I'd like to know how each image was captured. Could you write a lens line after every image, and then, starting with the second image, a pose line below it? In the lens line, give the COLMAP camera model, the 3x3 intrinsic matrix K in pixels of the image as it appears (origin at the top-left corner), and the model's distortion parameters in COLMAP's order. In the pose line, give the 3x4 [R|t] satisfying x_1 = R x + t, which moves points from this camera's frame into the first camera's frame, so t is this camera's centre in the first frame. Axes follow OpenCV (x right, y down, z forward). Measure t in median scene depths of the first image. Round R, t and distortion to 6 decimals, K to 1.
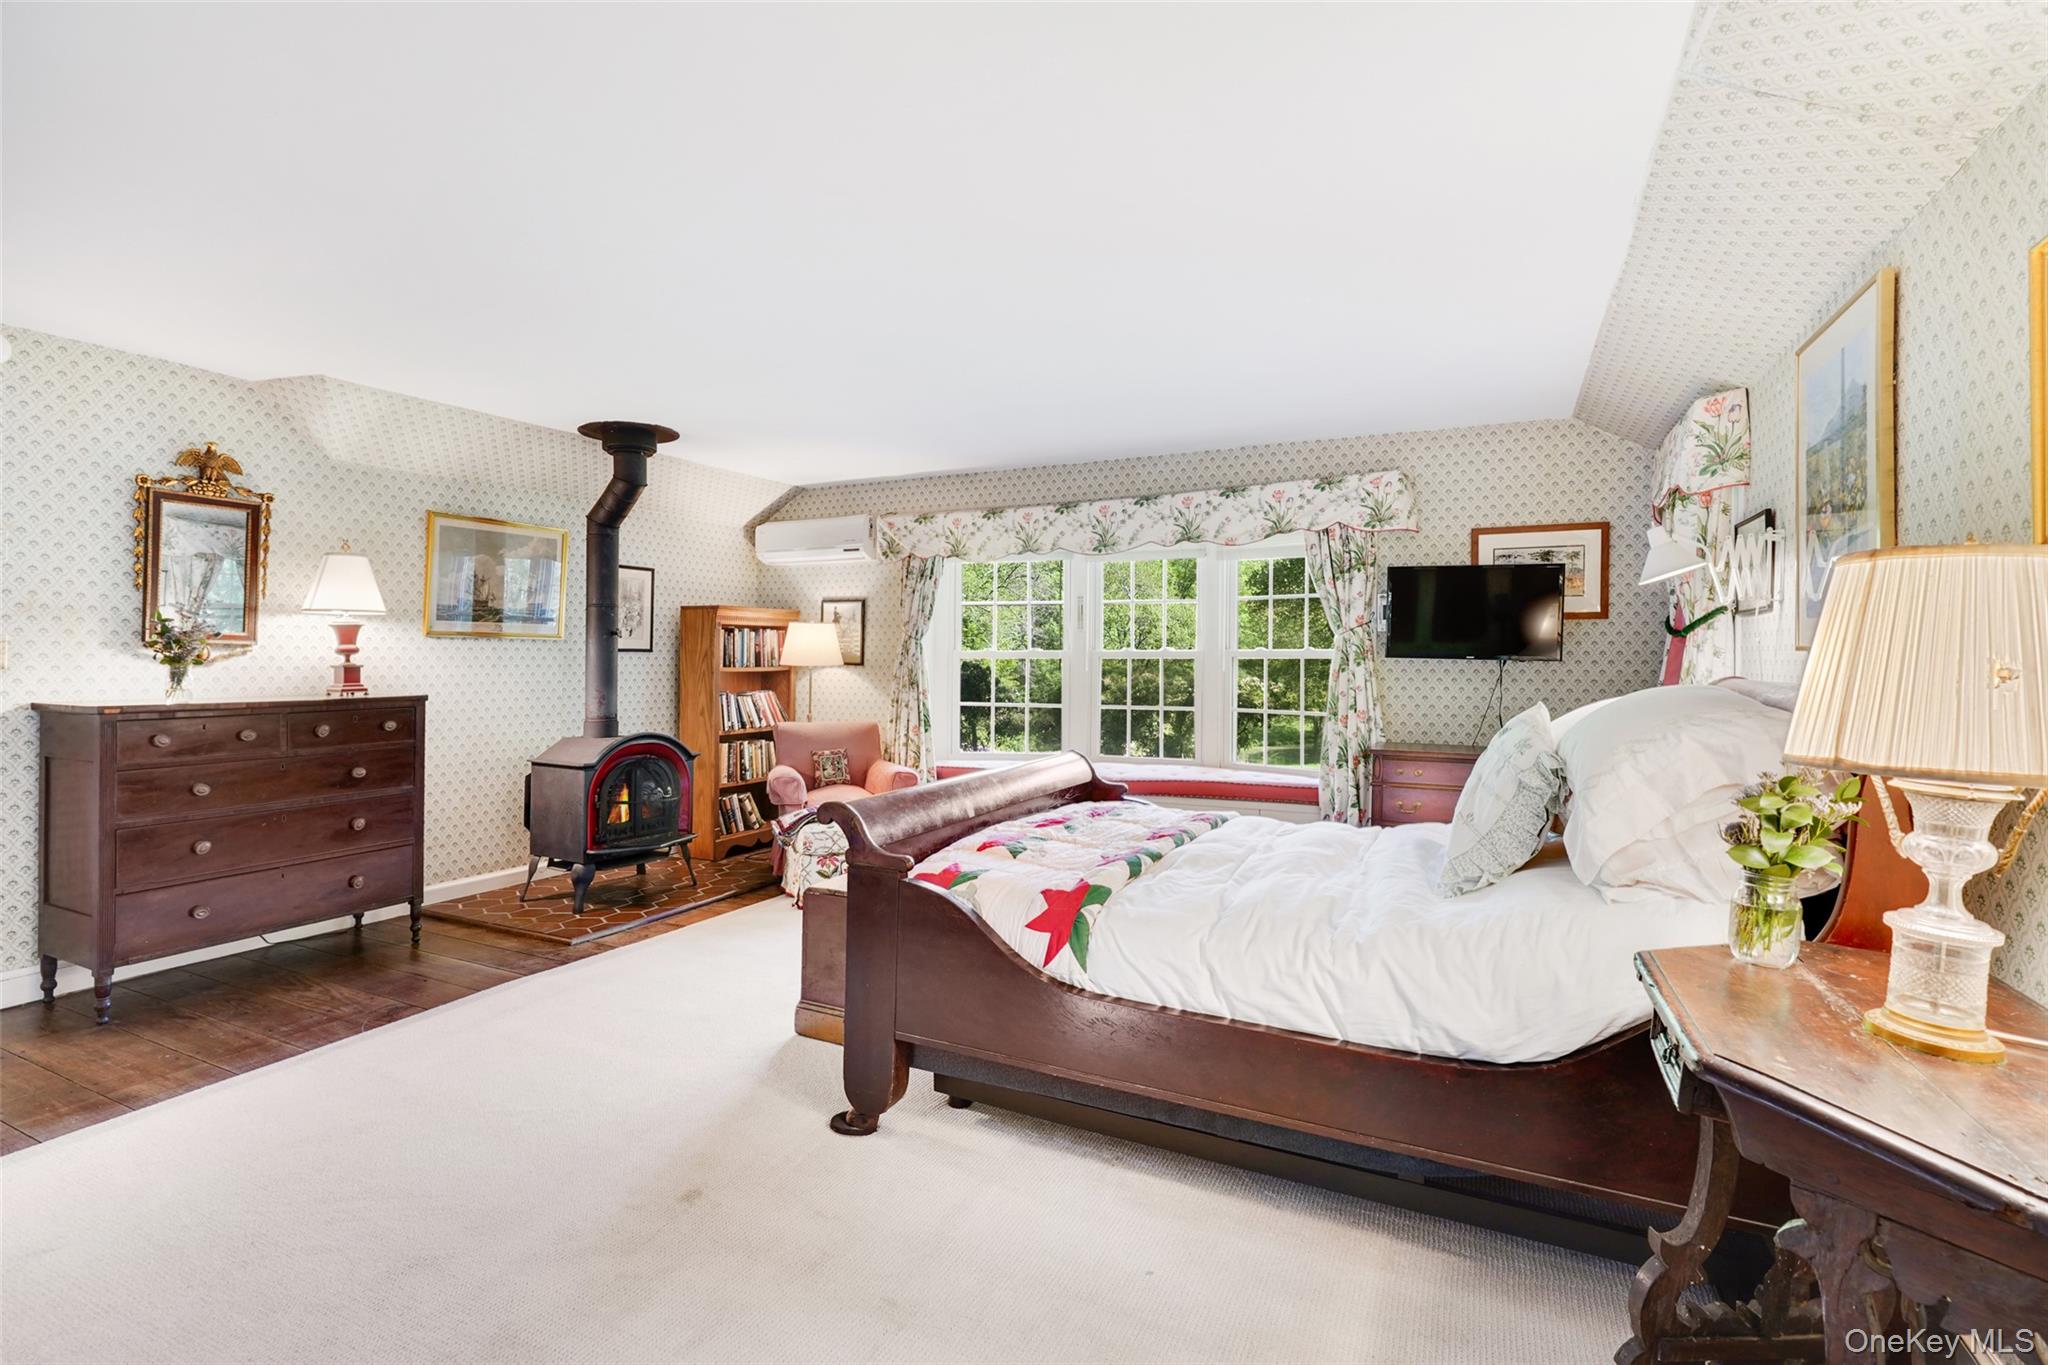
lens RADIAL K [[939.6, 0, 1014.7], [0, 939.6, 664.3], [0, 0, 1]] dist [-0.008463, 0.001941]
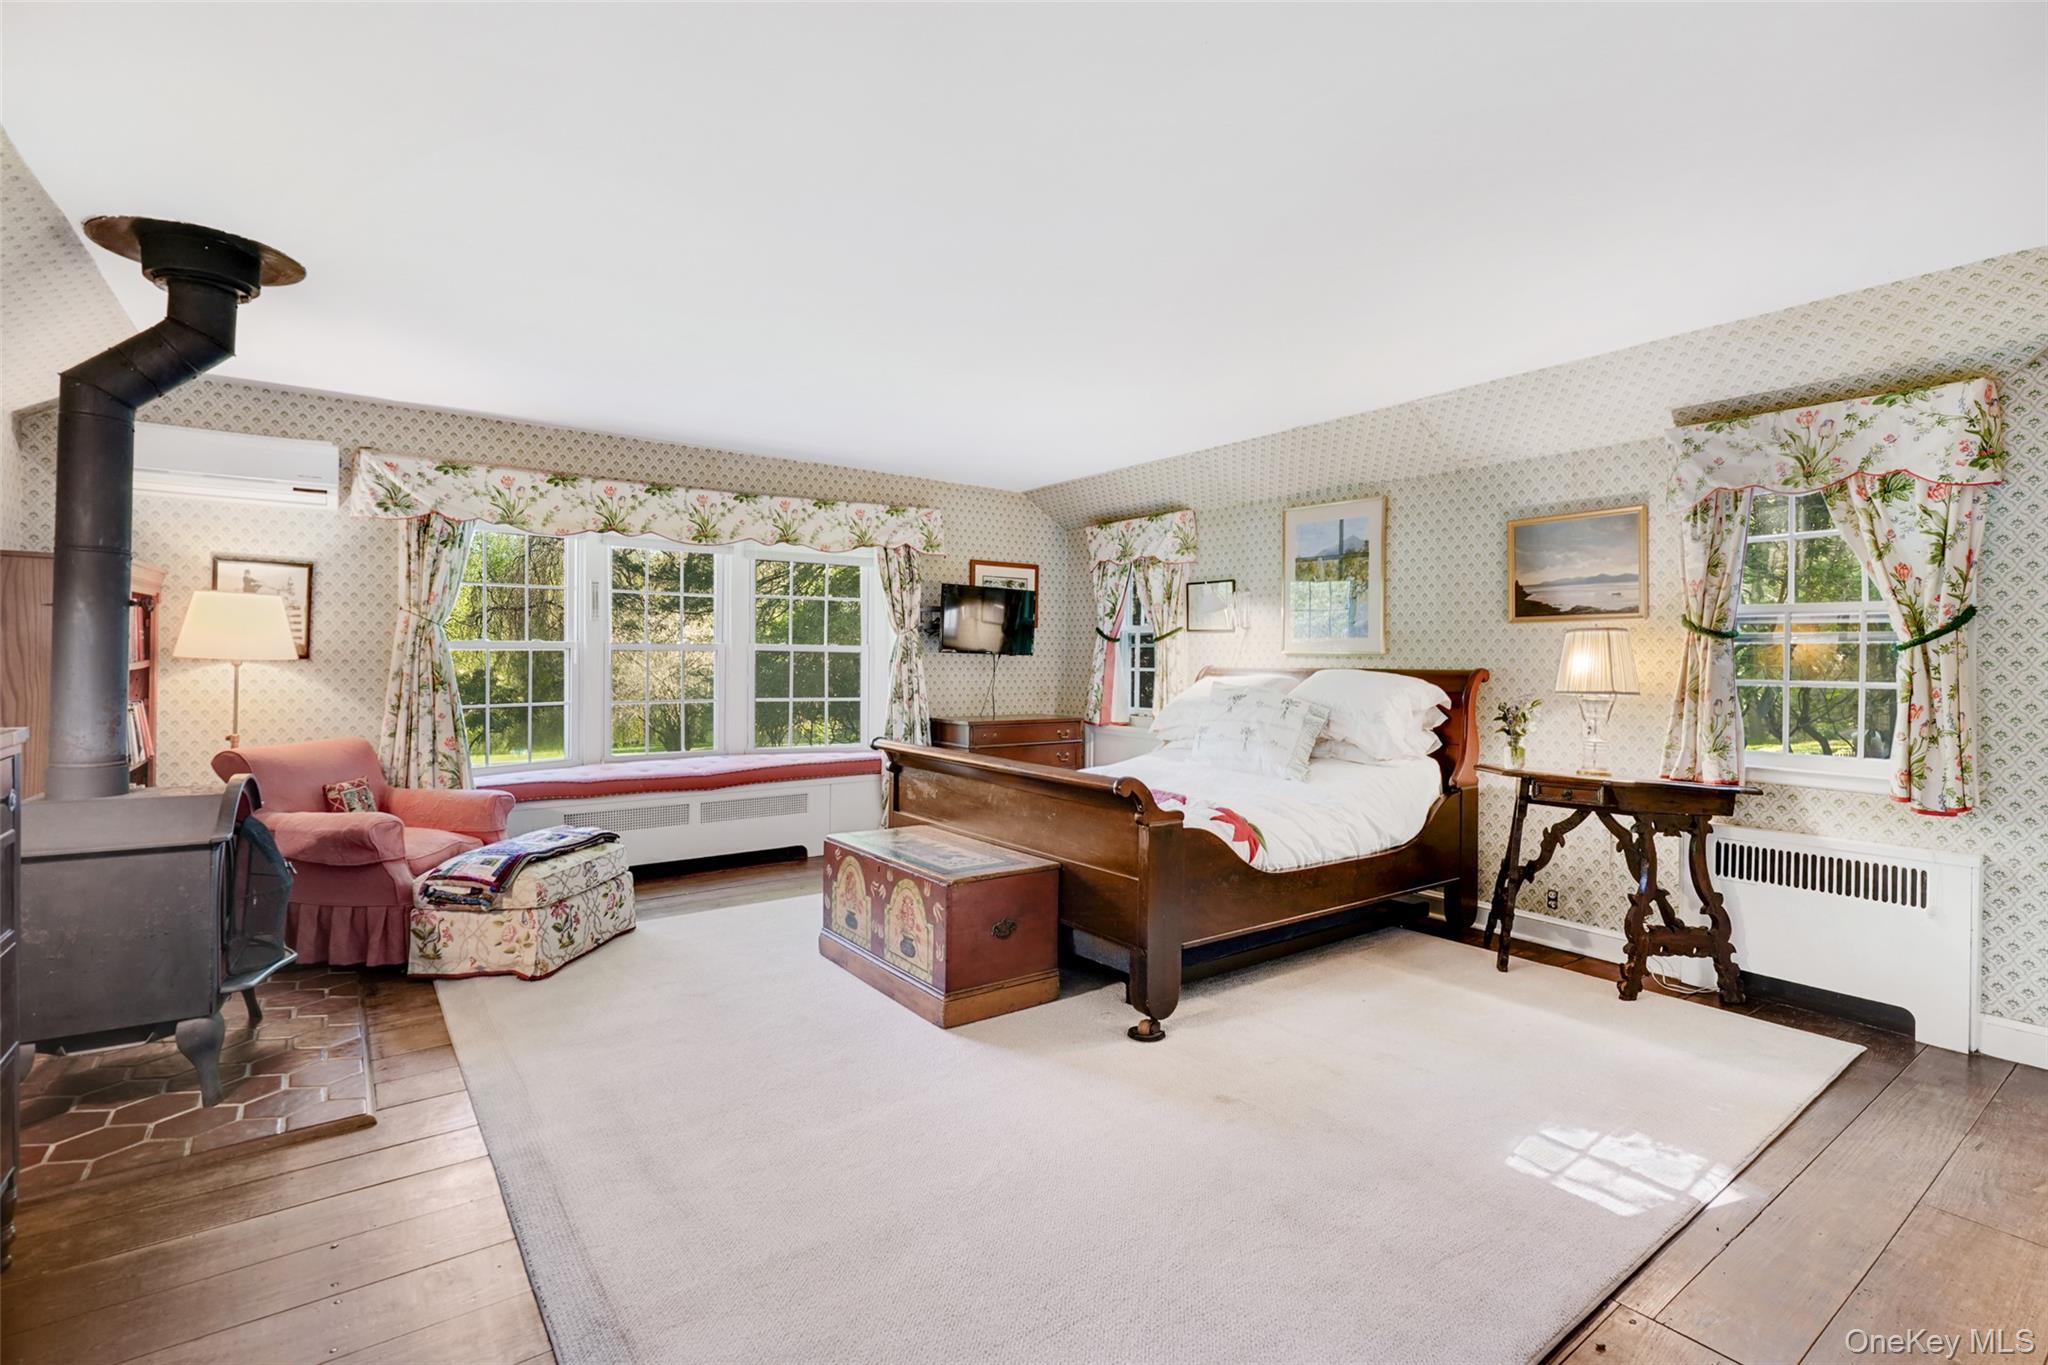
lens RADIAL K [[939.6, 0, 965.7], [0, 939.6, 676.0], [0, 0, 1]] dist [-0.008463, 0.001941]
pose [[0.478231, -0.017858, 0.878052, -0.668937], [-0.001300, 0.999778, 0.021042, -0.001681], [-0.878233, -0.011204, 0.478102, 0.308520]]
